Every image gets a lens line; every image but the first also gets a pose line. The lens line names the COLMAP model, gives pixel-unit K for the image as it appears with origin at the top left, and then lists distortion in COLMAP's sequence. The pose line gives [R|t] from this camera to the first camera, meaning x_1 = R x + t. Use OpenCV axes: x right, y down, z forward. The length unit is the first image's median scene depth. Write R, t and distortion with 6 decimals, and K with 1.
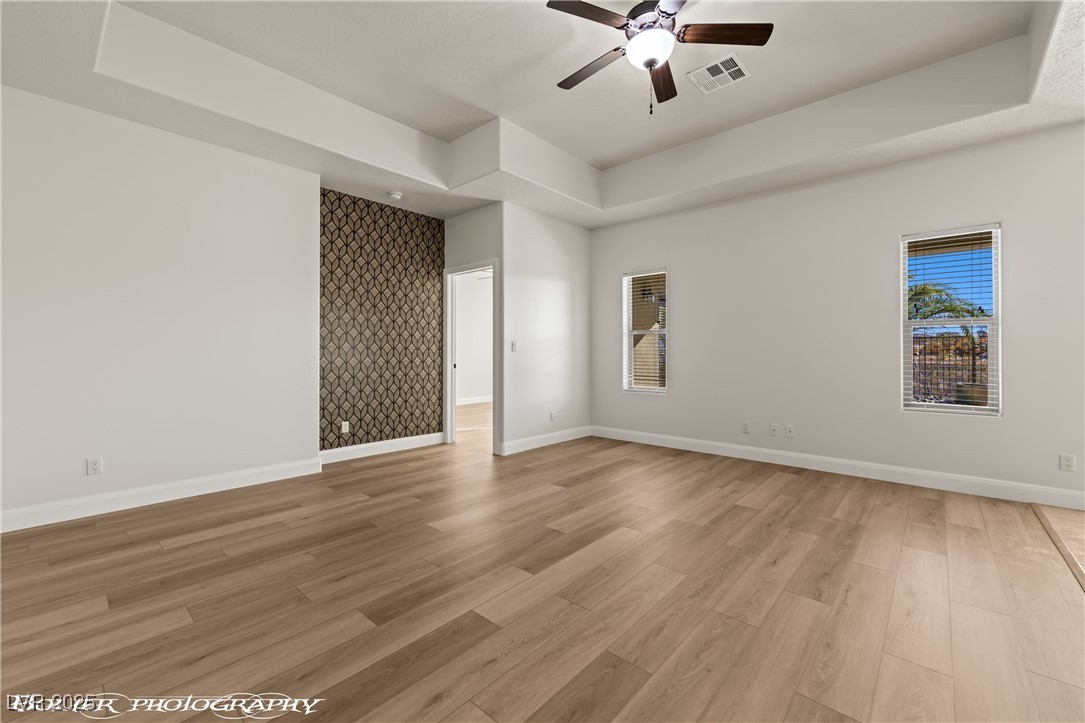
lens RADIAL K [[448.6, 0, 542.5], [0, 448.6, 361.5], [0, 0, 1]] dist [-0.029278, 0.000017]
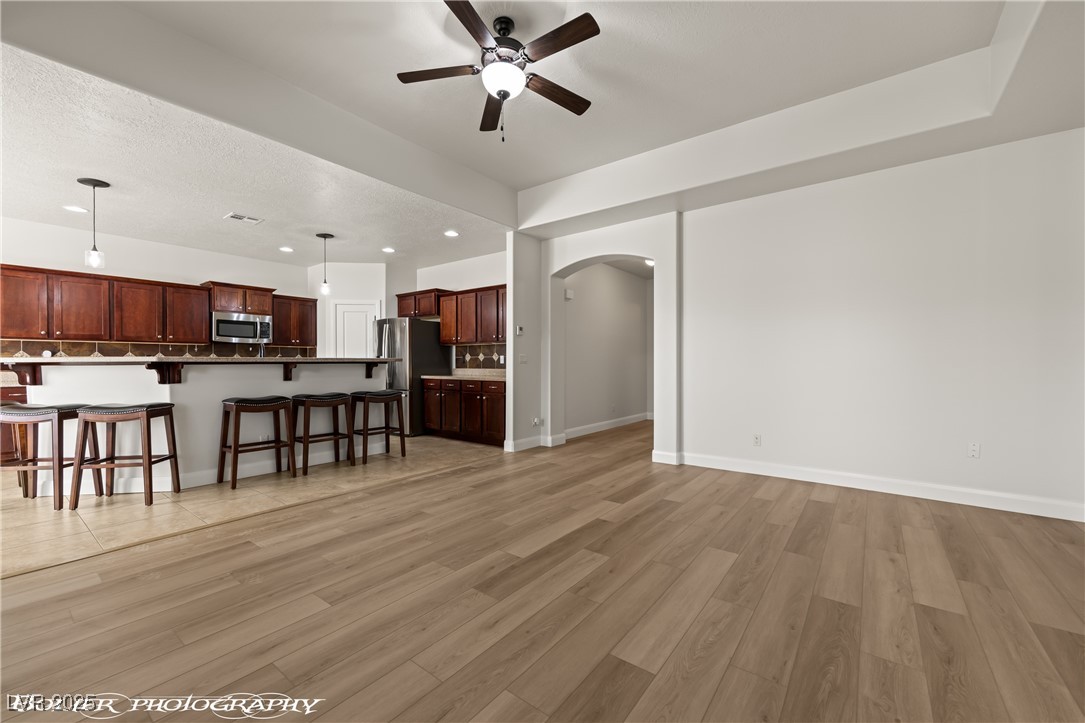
lens RADIAL K [[448.6, 0, 542.5], [0, 448.6, 361.5], [0, 0, 1]] dist [-0.029278, 0.000017]
pose [[-0.997185, -0.001401, -0.074972, 0.222324], [-0.002545, 0.999882, 0.015169, -0.042063], [0.074942, 0.015317, -0.997070, 2.004405]]
